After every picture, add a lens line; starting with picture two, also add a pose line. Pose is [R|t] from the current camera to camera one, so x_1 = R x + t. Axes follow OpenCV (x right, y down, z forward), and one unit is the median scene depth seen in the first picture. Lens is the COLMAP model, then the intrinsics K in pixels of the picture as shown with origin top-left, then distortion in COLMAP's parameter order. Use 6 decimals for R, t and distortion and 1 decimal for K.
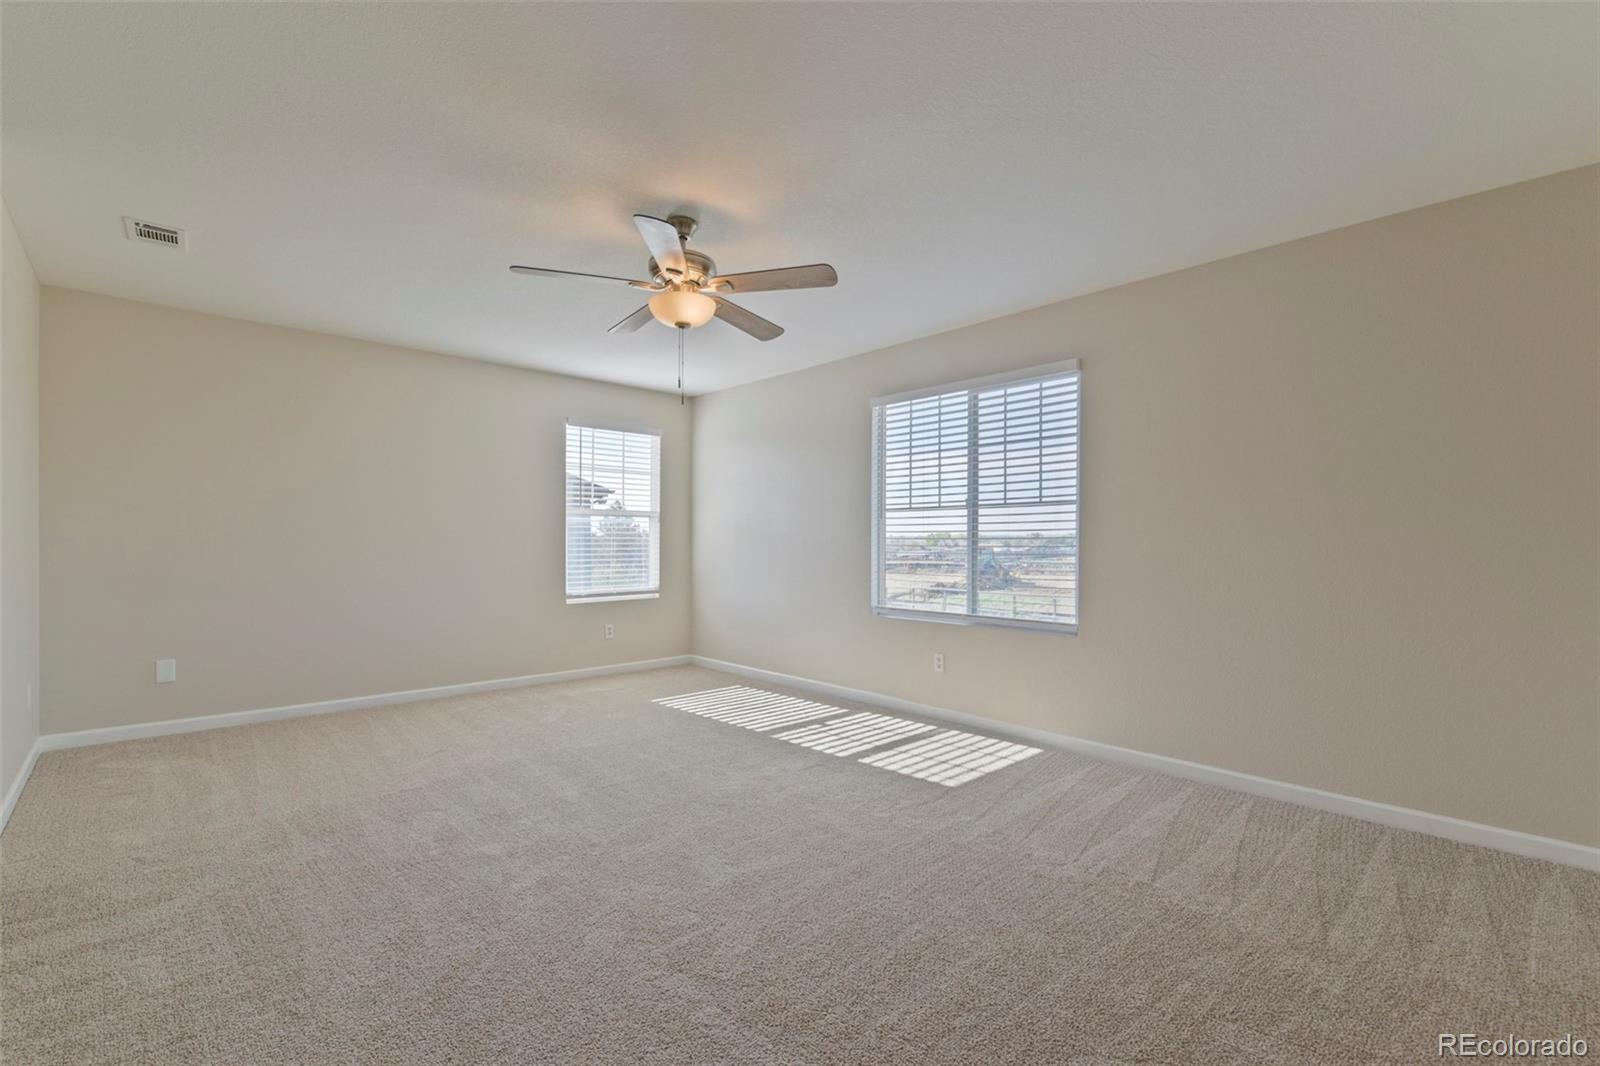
lens RADIAL K [[697.5, 0, 808.6], [0, 697.5, 541.9], [0, 0, 1]] dist [0.004943, -0.006920]
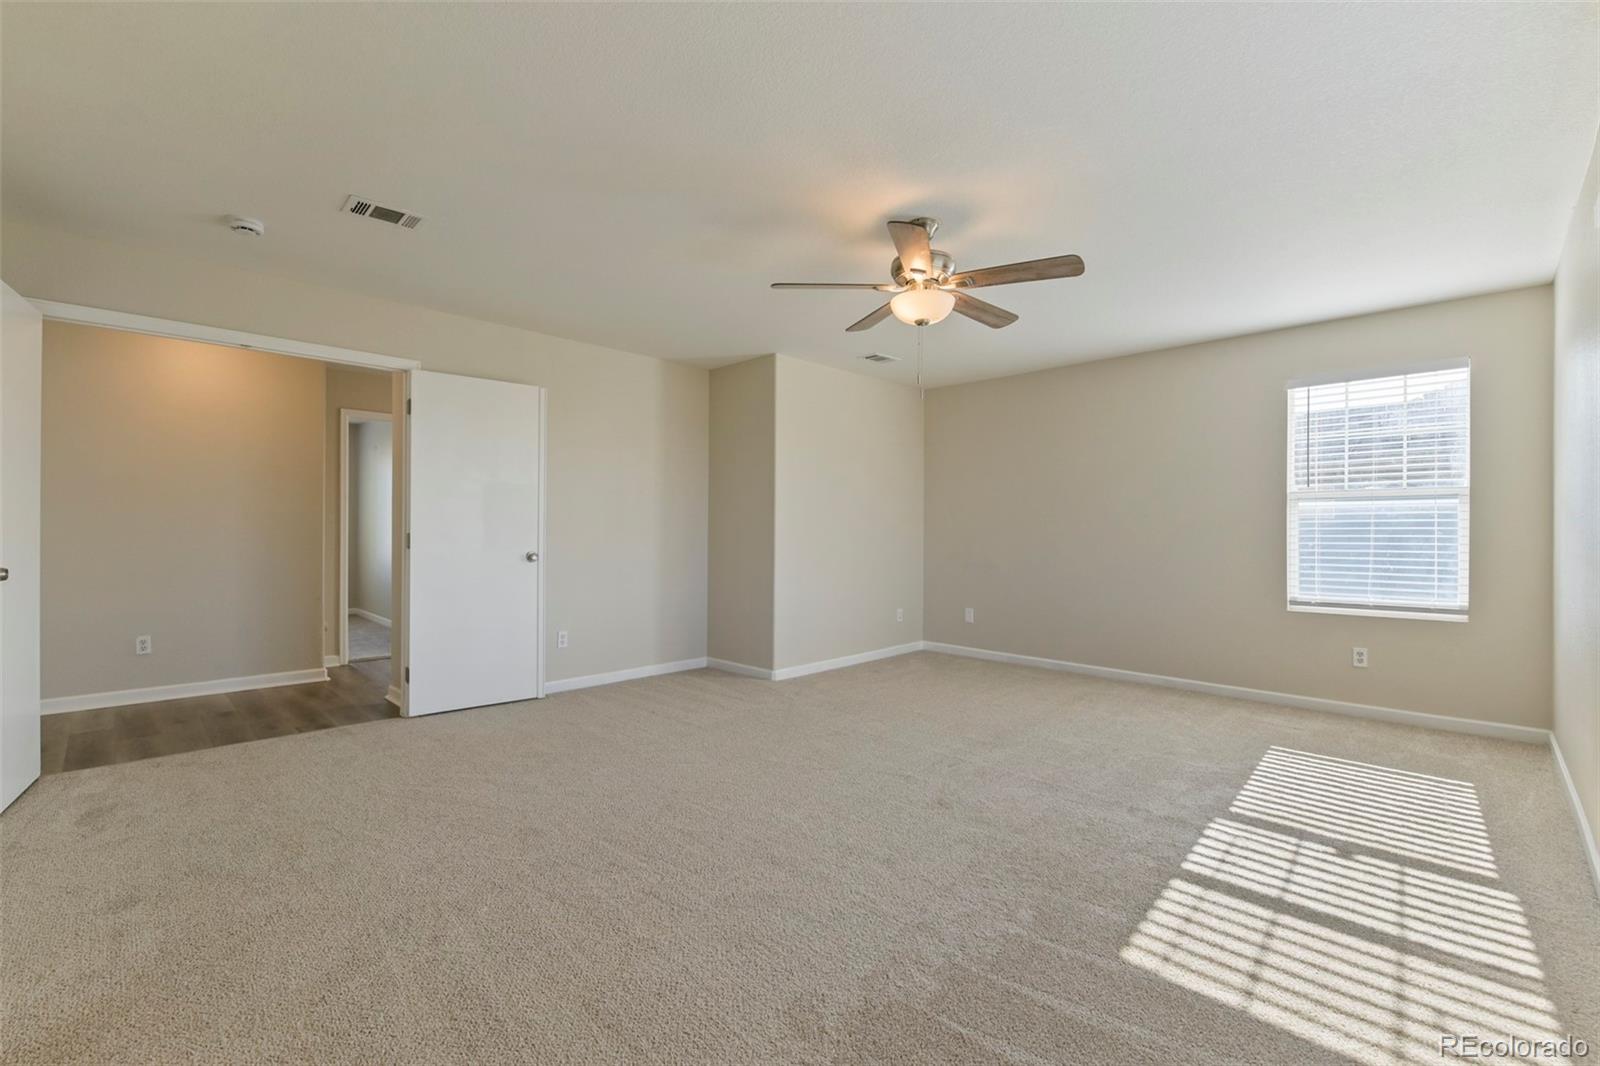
lens RADIAL K [[697.5, 0, 790.2], [0, 697.5, 535.2], [0, 0, 1]] dist [0.004943, -0.006920]
pose [[0.018991, 0.006031, -0.999801, 0.603352], [-0.006679, 0.999960, 0.005905, 0.002157], [0.999797, 0.006565, 0.019031, 0.559417]]
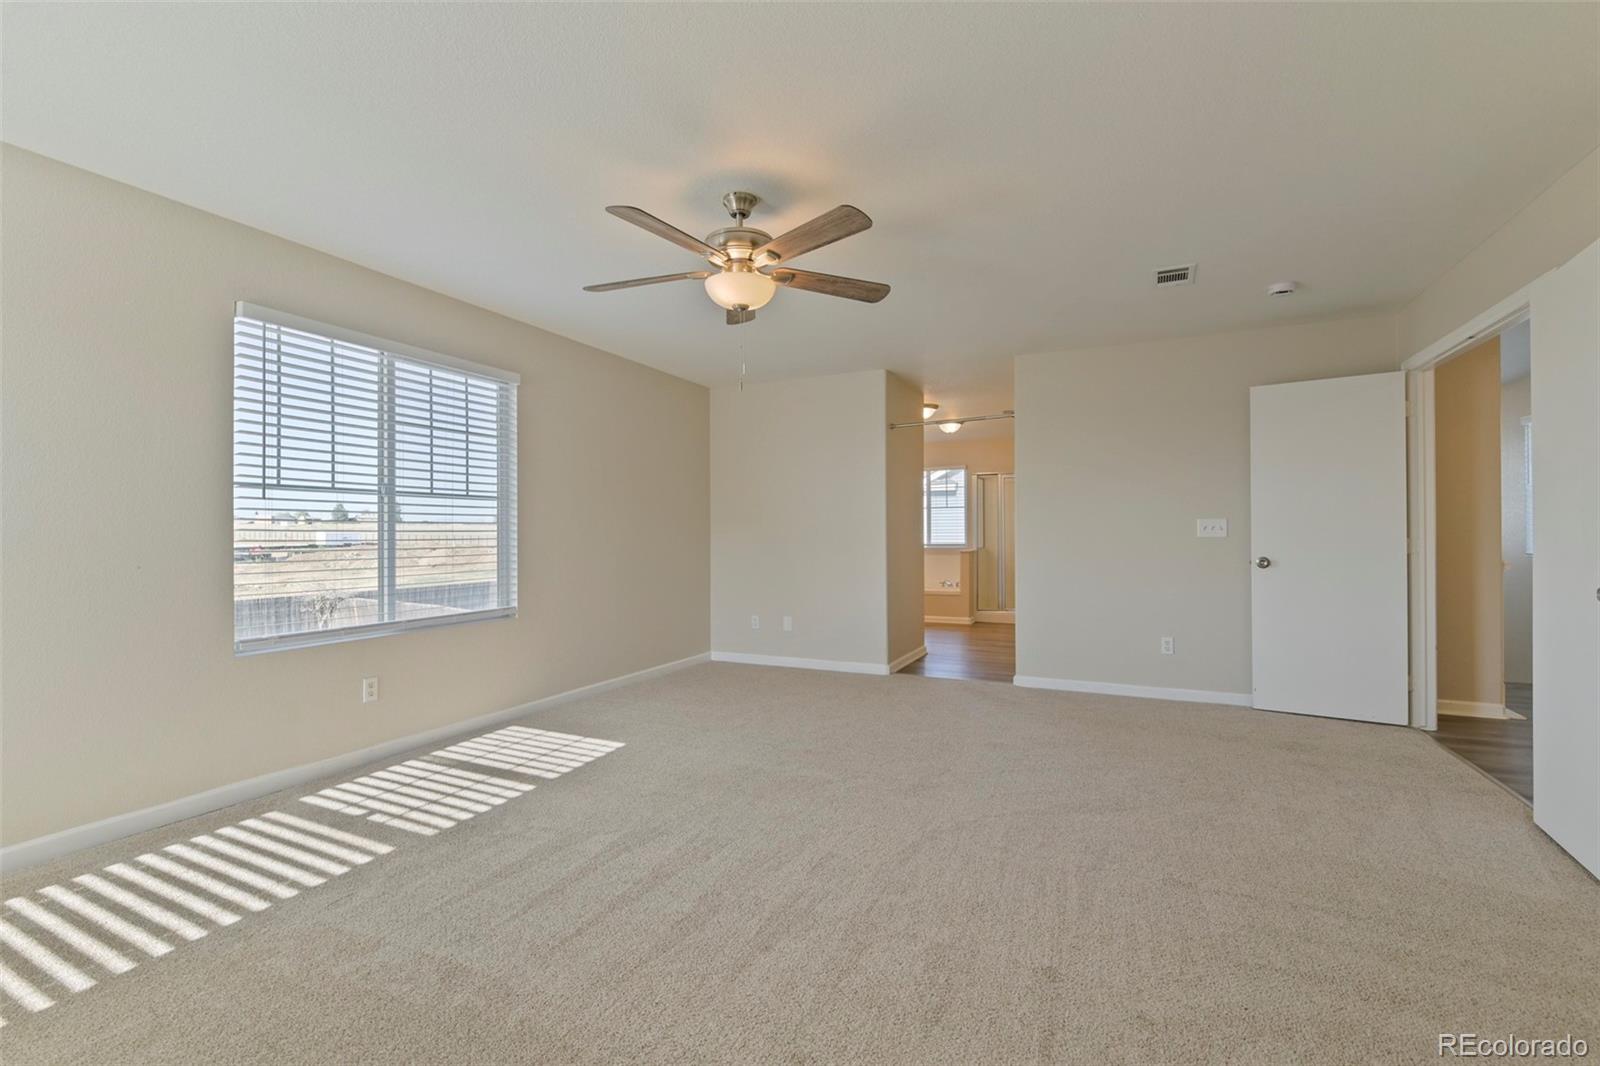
lens RADIAL K [[697.5, 0, 810.3], [0, 697.5, 530.1], [0, 0, 1]] dist [0.004943, -0.006920]
pose [[-0.370675, 0.001458, 0.928761, -0.779048], [-0.000509, 0.999998, -0.001773, -0.005090], [-0.928762, -0.001130, -0.370674, 0.895436]]
